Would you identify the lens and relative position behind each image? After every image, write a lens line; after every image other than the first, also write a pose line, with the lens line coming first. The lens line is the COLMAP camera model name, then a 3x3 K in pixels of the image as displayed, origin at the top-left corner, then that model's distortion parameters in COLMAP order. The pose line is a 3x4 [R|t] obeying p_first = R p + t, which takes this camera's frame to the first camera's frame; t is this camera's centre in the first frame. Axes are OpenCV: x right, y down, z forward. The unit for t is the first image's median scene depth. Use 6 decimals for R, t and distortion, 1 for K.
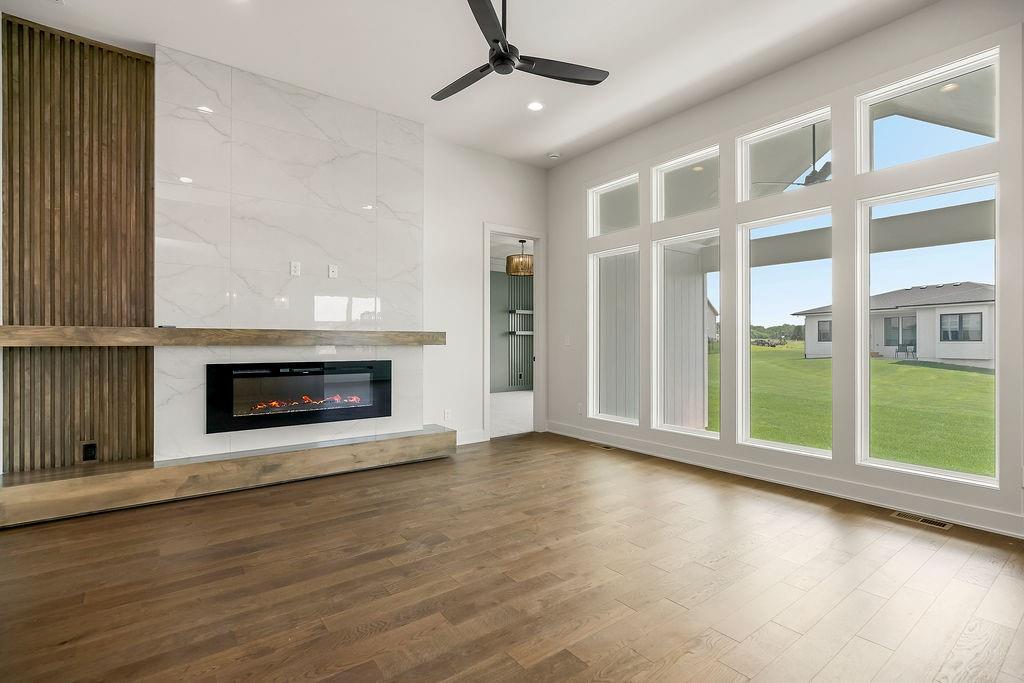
lens RADIAL K [[474.6, 0, 517.2], [0, 474.6, 338.0], [0, 0, 1]] dist [-0.005377, -0.000356]
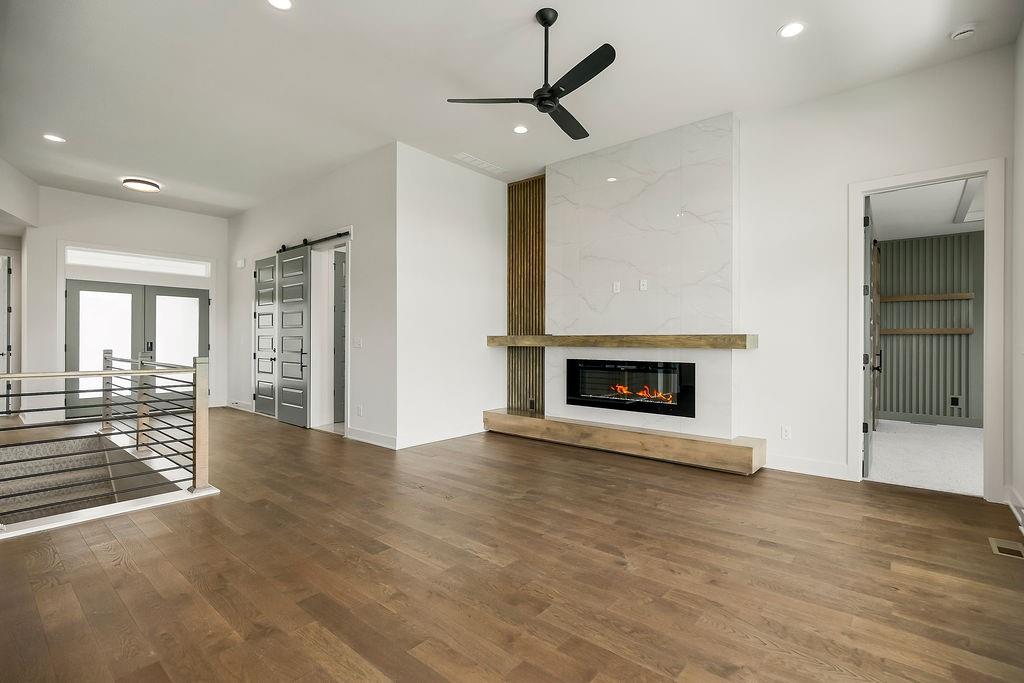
lens RADIAL K [[472.4, 0, 517.1], [0, 472.4, 342.8], [0, 0, 1]] dist [-0.001802, -0.000033]
pose [[0.228346, 0.002895, -0.973576, 0.780101], [0.004820, 0.999980, 0.004104, -0.003608], [0.973568, -0.005629, 0.228328, 0.488990]]
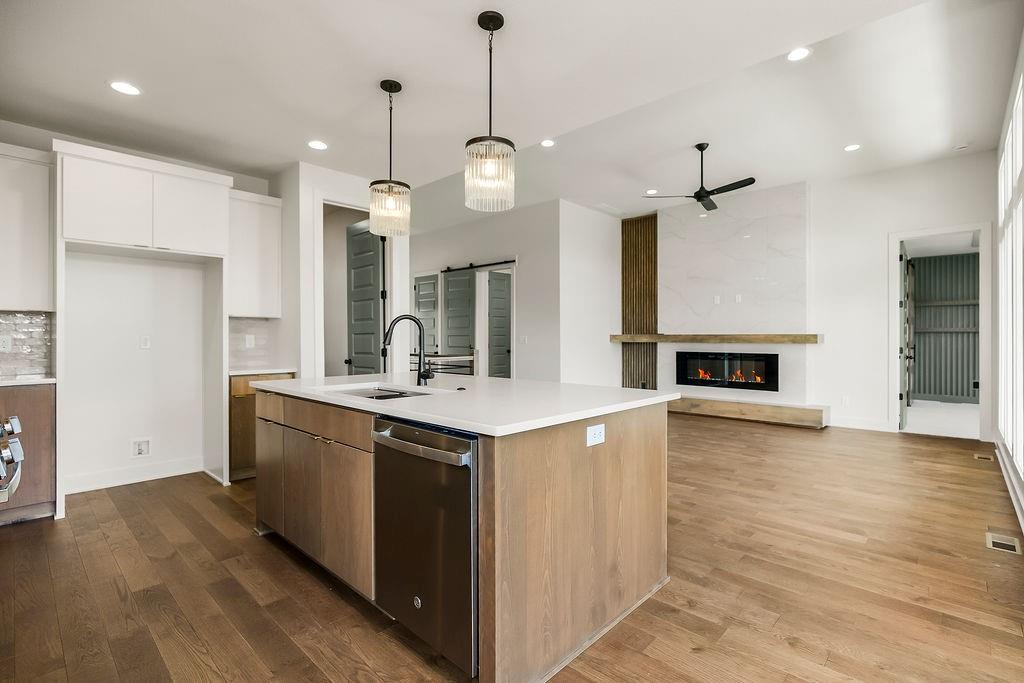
lens RADIAL K [[474.6, 0, 517.2], [0, 474.6, 338.0], [0, 0, 1]] dist [-0.005377, -0.000356]
pose [[0.175075, 0.000926, -0.984555, 1.272046], [0.007454, 0.999970, 0.002266, -0.013849], [0.984527, -0.007736, 0.175063, -0.061414]]
